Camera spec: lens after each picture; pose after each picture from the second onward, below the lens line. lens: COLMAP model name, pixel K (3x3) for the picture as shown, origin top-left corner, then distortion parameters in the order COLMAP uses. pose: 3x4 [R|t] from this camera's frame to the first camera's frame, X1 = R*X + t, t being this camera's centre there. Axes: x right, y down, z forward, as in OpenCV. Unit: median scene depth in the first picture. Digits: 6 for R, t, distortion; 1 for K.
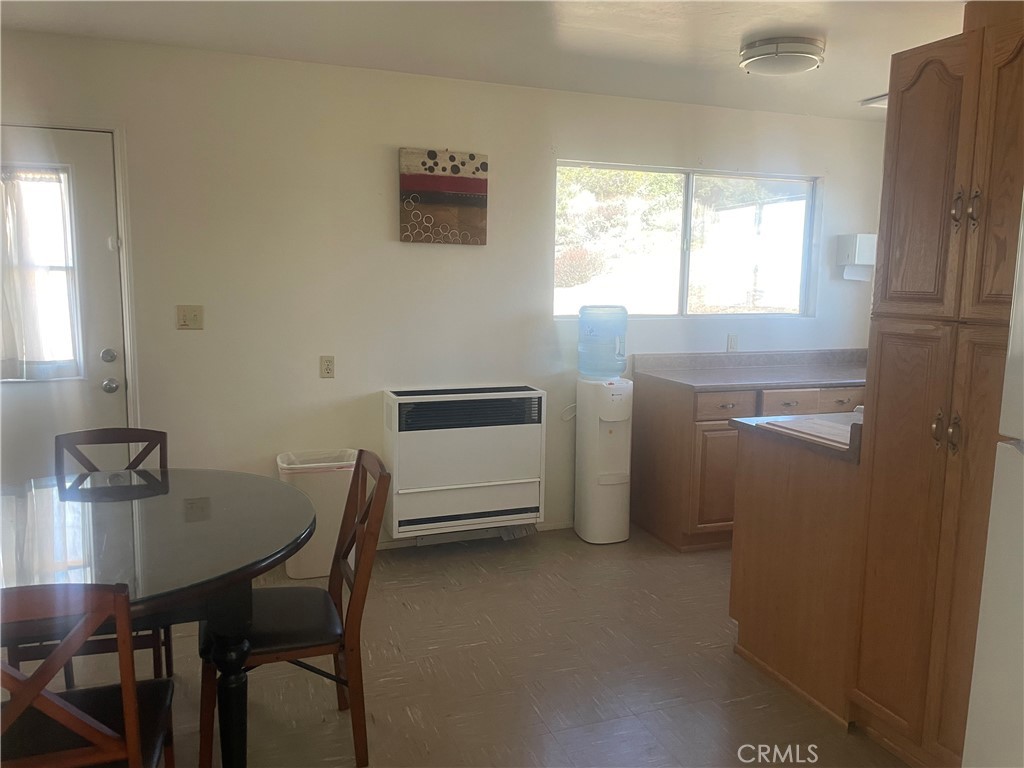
lens RADIAL K [[767.7, 0, 512.0], [0, 767.7, 384.0], [0, 0, 1]] dist [0.009640, -0.002174]
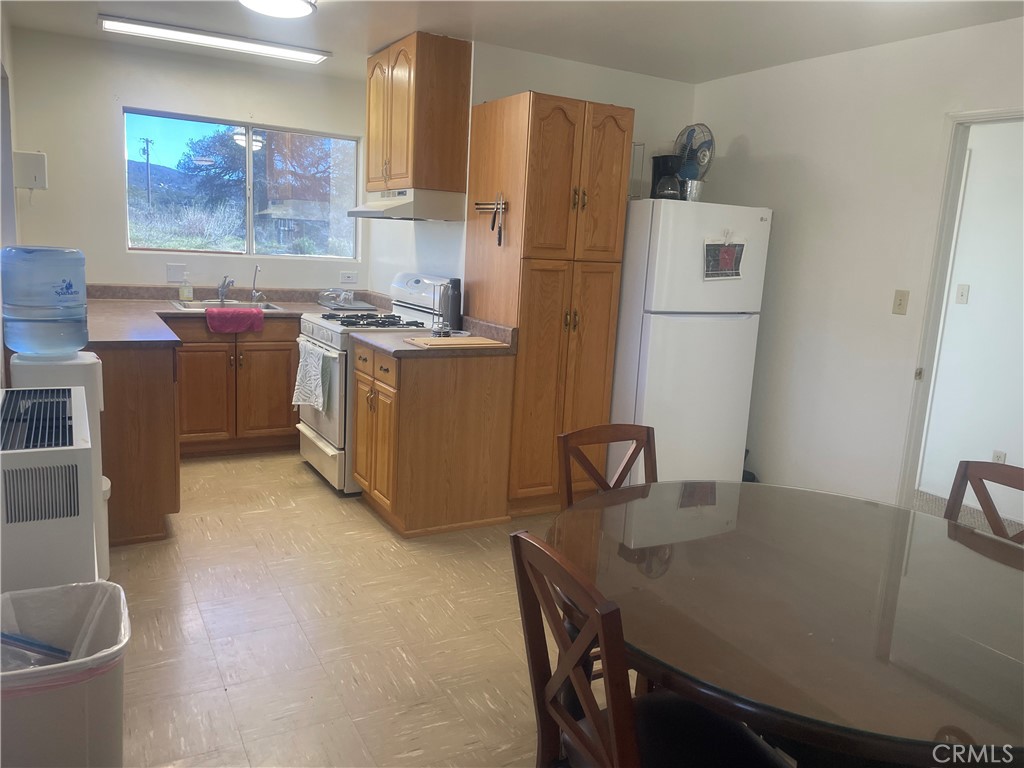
lens RADIAL K [[767.7, 0, 512.0], [0, 767.7, 384.0], [0, 0, 1]] dist [0.009640, -0.002174]
pose [[-0.162531, -0.201077, 0.965998, -1.248184], [0.073273, 0.973853, 0.215040, -0.199478], [-0.983979, 0.105732, -0.143547, 1.441143]]
